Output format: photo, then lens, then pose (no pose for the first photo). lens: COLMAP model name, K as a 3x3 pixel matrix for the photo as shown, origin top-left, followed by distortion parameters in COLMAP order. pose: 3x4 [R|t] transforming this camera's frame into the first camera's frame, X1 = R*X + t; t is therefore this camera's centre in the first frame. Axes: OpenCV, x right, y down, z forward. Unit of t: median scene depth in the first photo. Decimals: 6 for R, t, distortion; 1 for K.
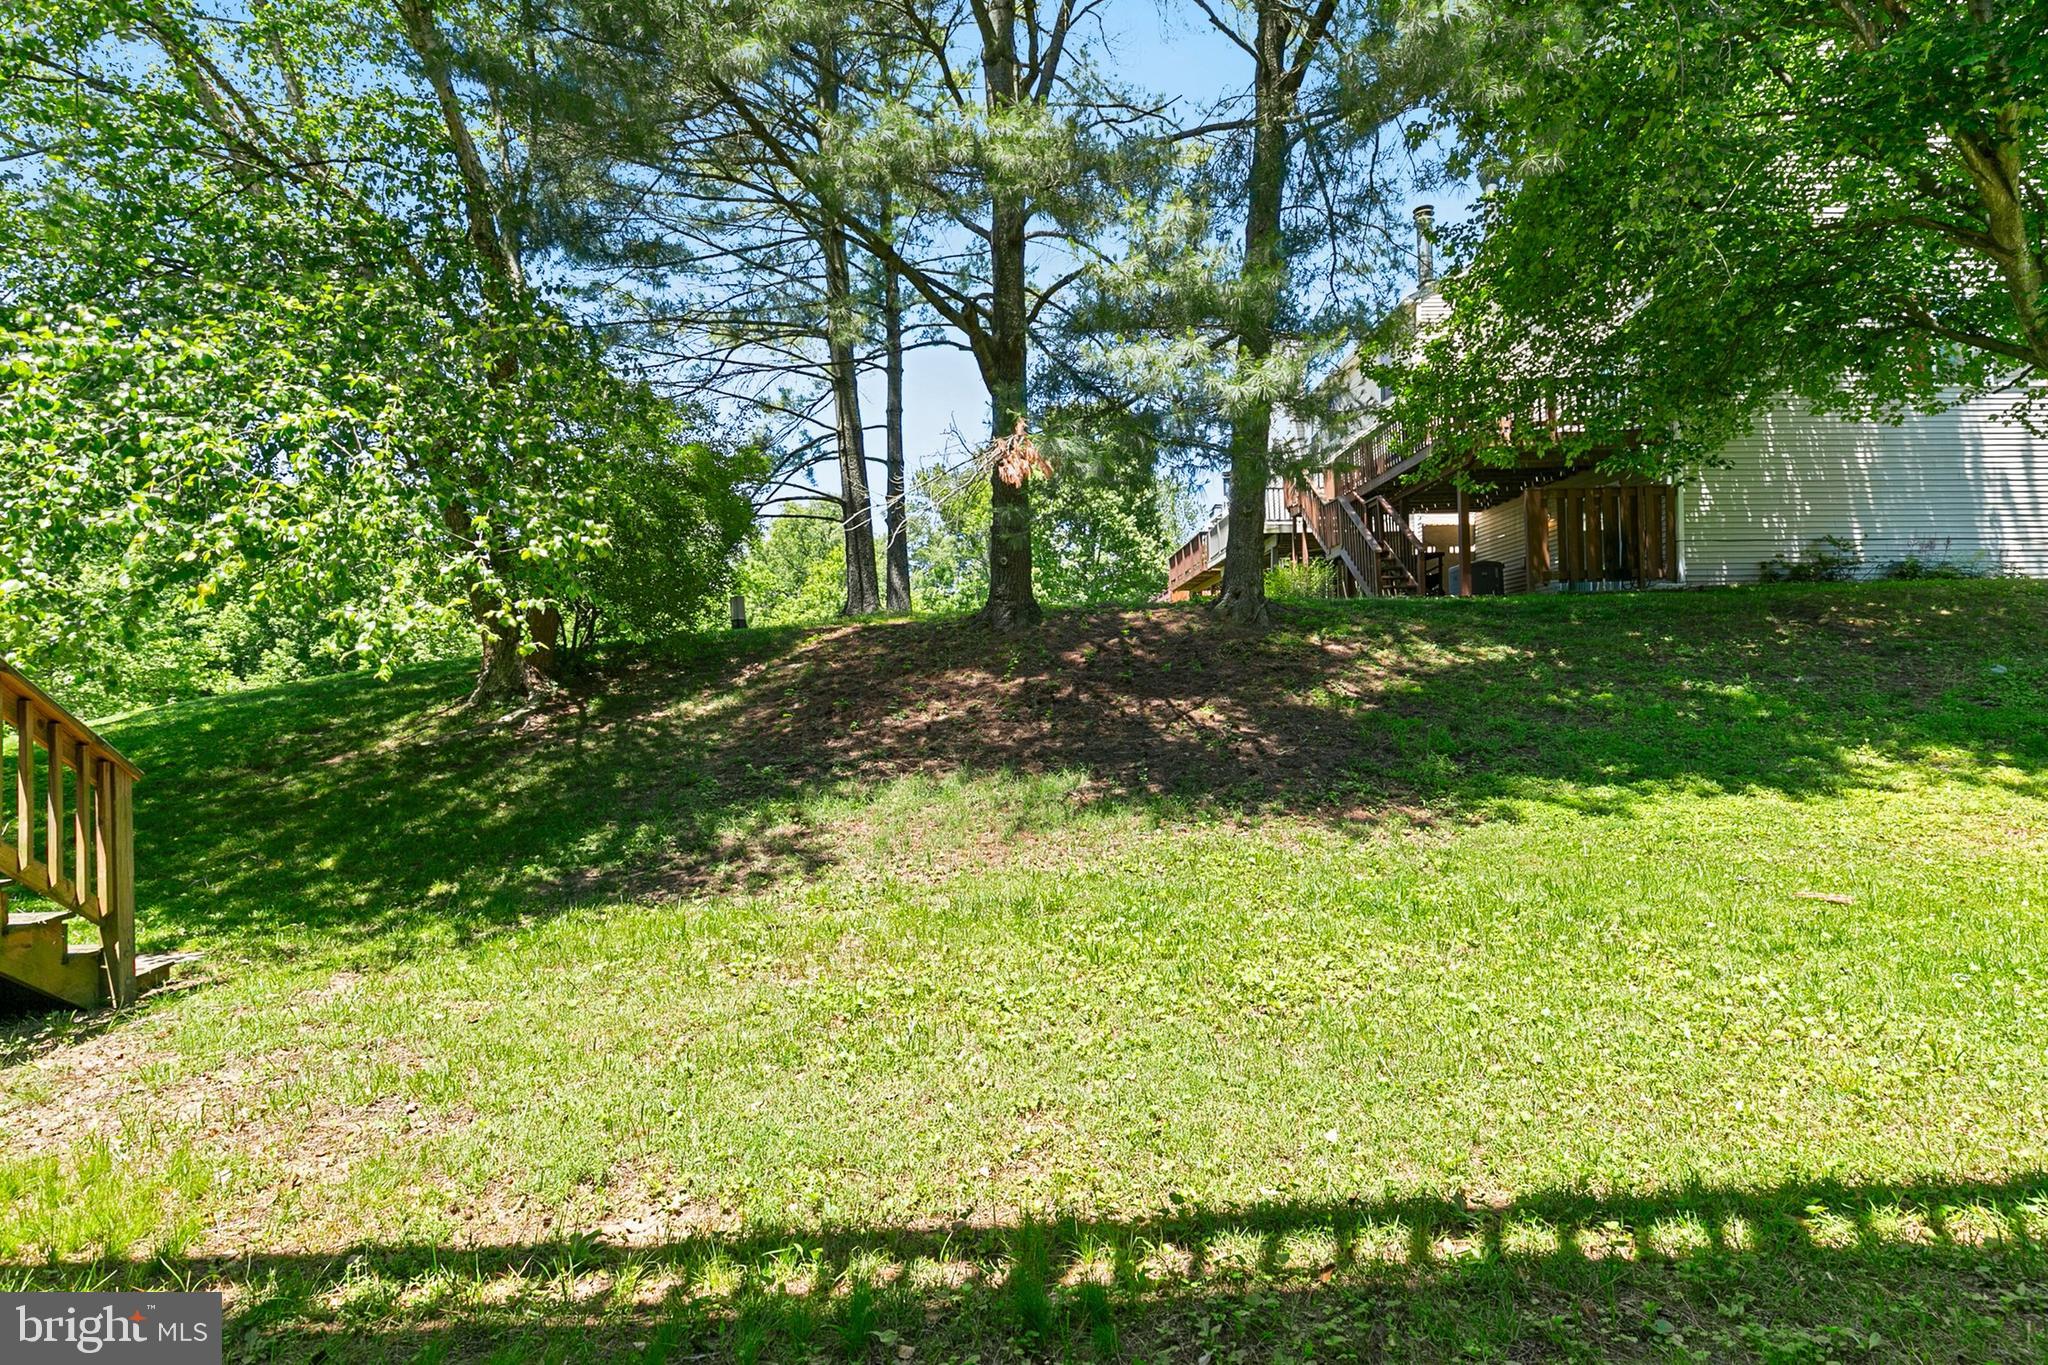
lens RADIAL K [[964.1, 0, 1024.0], [0, 964.1, 682.5], [0, 0, 1]] dist [0.001002, -0.000446]
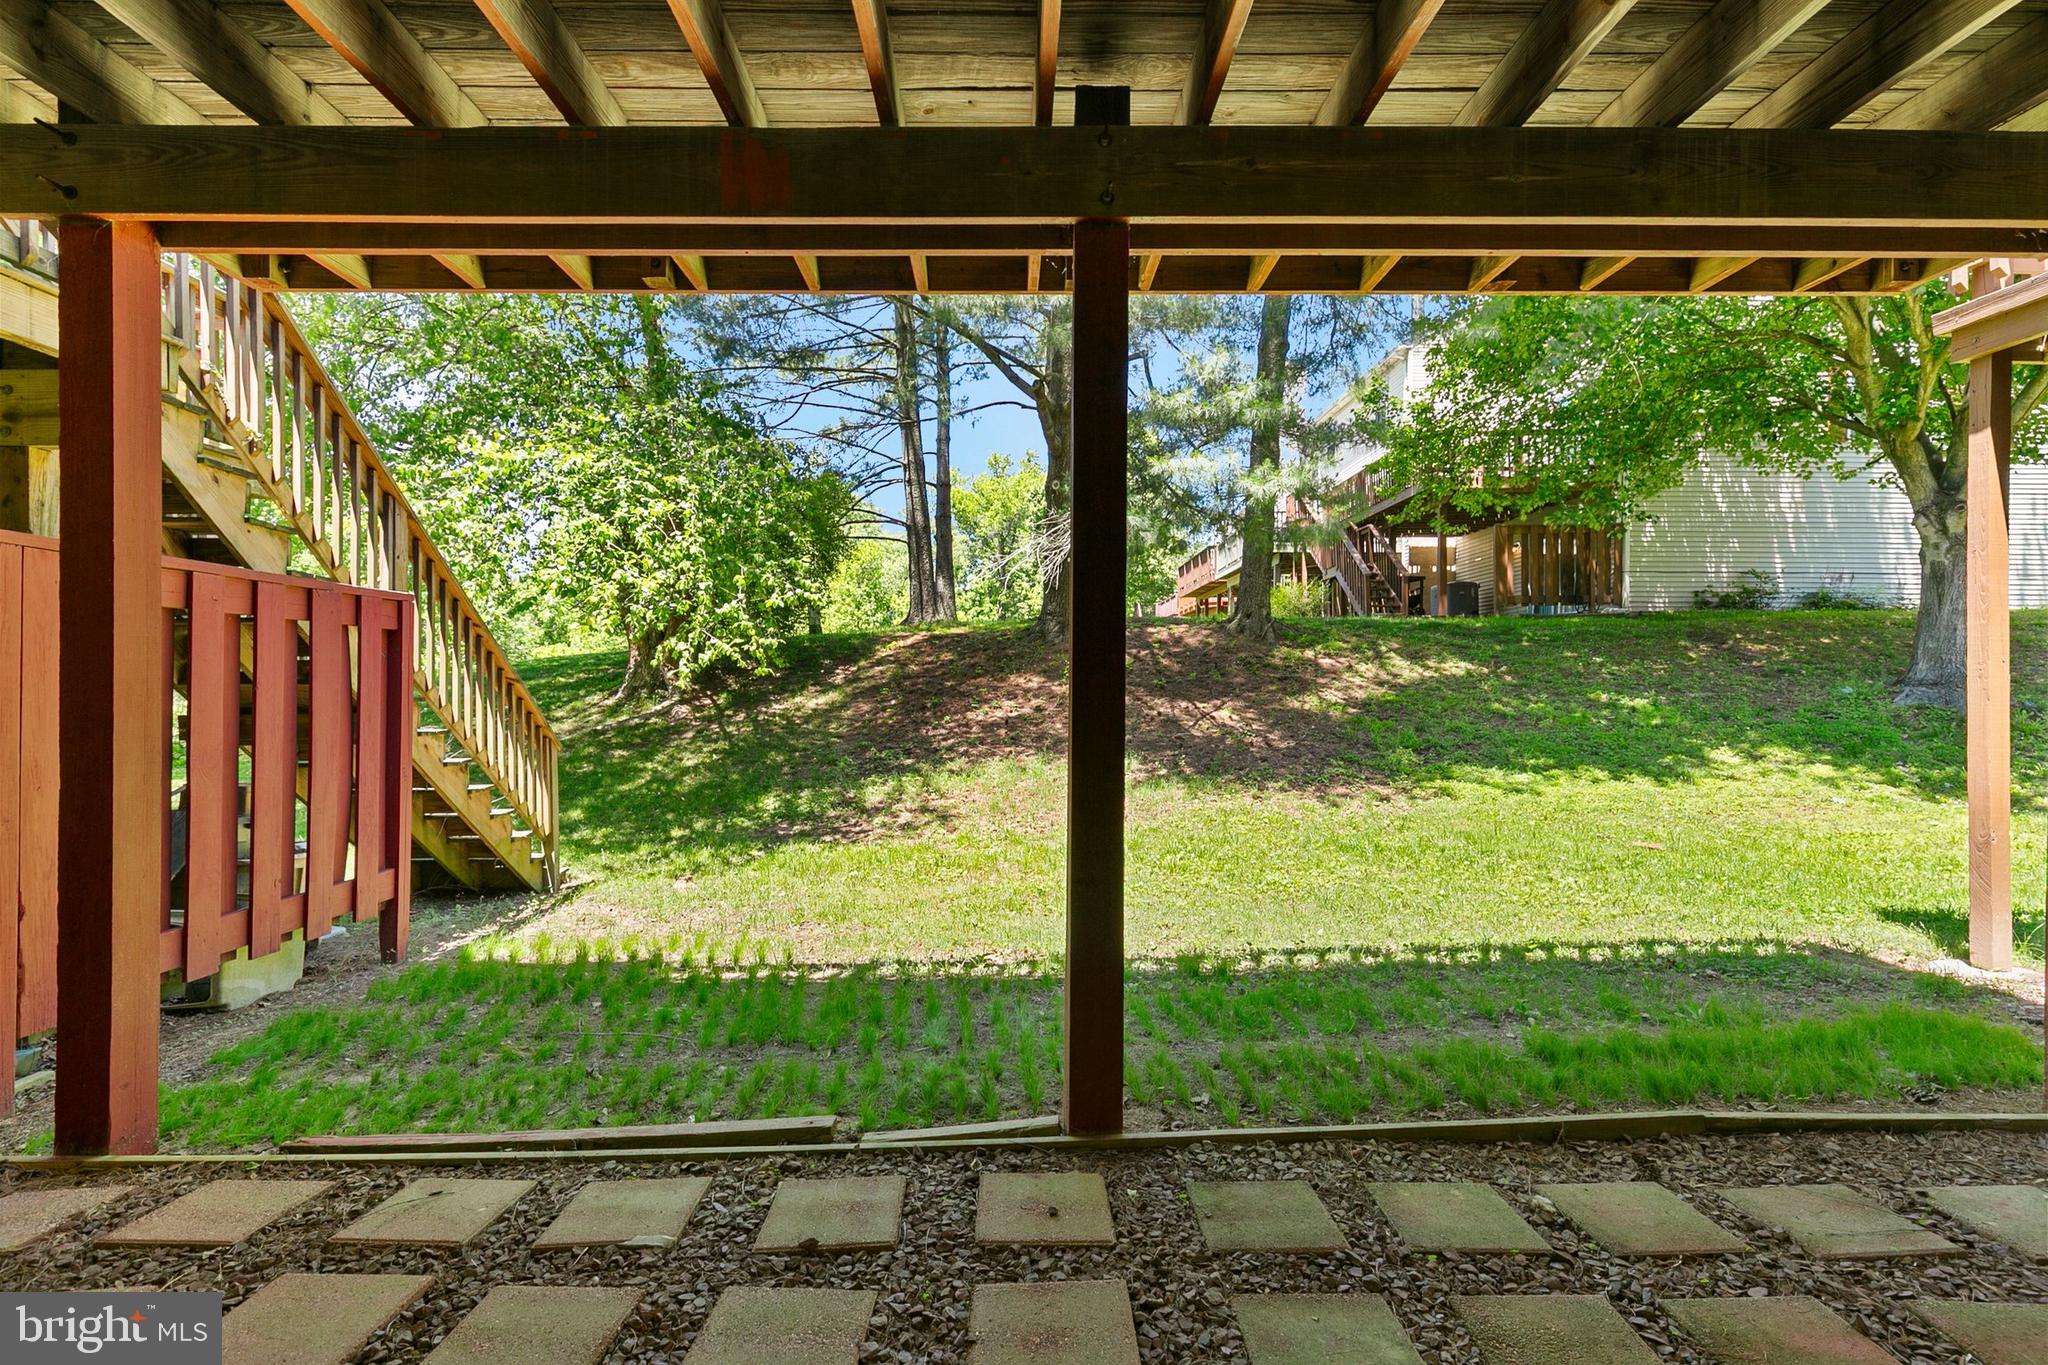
lens RADIAL K [[931.9, 0, 1015.8], [0, 931.9, 687.9], [0, 0, 1]] dist [-0.000117, -0.000650]
pose [[0.999785, 0.015970, -0.013194, -0.060290], [-0.015806, 0.999797, 0.012473, -0.011263], [0.013390, -0.012262, 0.999835, -0.200049]]
